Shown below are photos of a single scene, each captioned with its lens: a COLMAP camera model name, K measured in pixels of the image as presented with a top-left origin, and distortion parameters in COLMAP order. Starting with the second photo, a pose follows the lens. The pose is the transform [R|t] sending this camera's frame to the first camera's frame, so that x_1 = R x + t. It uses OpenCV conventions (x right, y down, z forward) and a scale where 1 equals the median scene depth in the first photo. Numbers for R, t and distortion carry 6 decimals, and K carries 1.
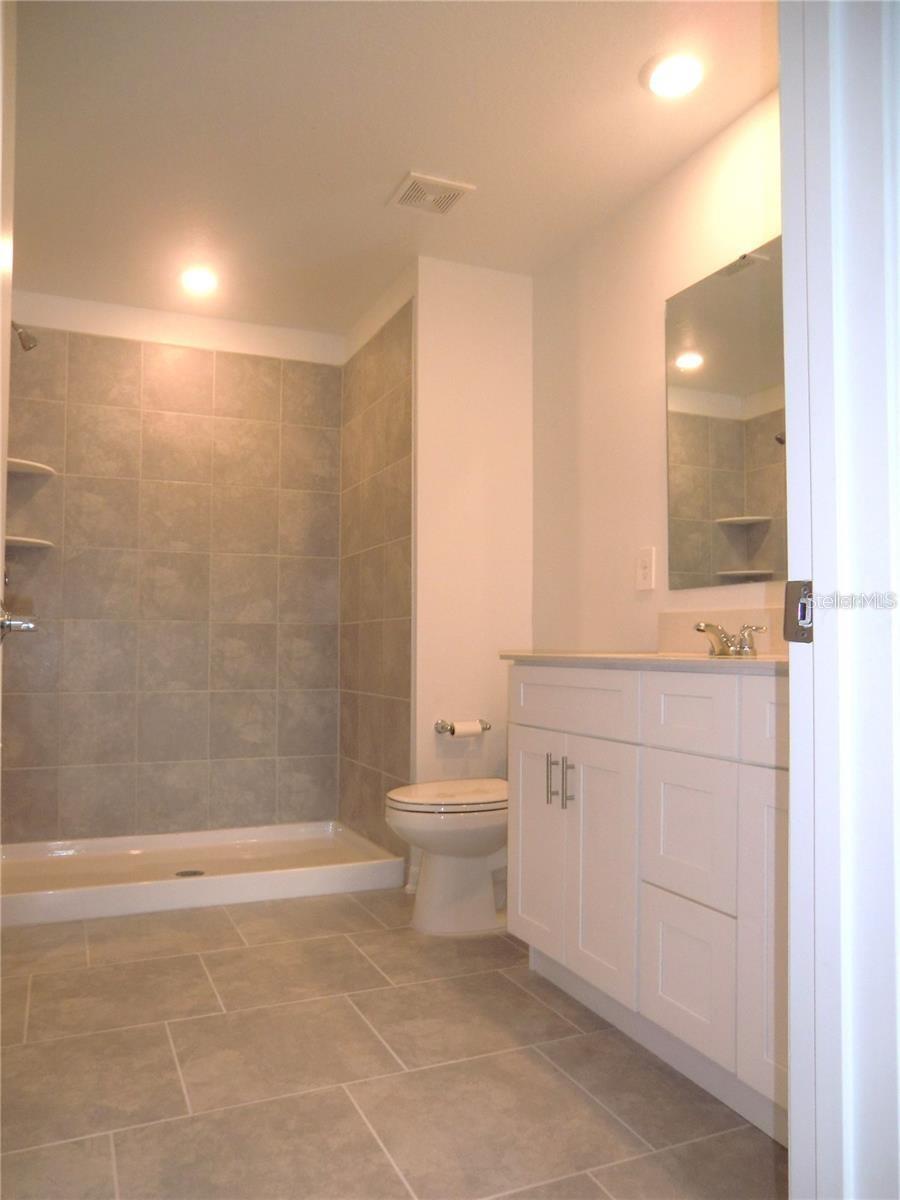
lens RADIAL K [[879.7, 0, 451.5], [0, 879.7, 605.5], [0, 0, 1]] dist [-0.126015, 0.174961]
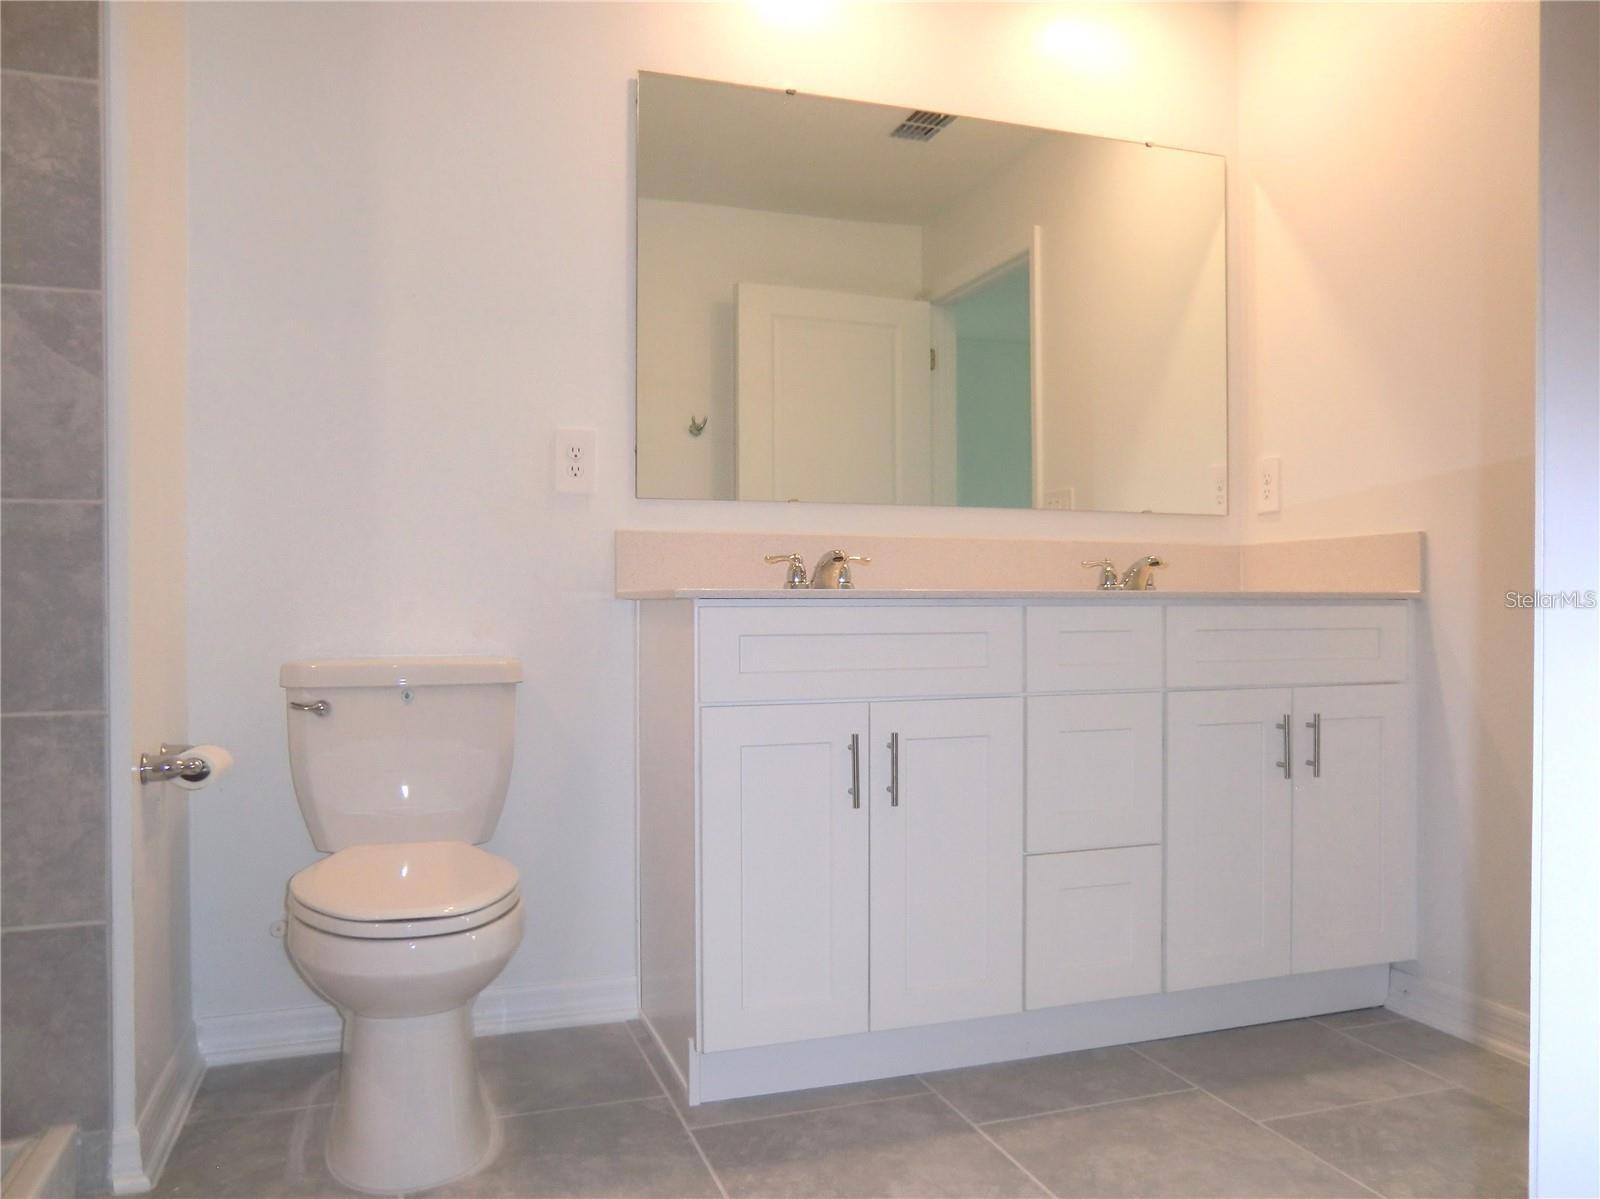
lens RADIAL K [[1168.6, 0, 800.0], [0, 1168.6, 599.5], [0, 0, 1]] dist [-0.028184, 0.002569]
pose [[0.094198, 0.004931, 0.995541, -0.484684], [-0.040761, 0.999168, -0.001092, 0.041721], [-0.994719, -0.040476, 0.094320, 0.581505]]
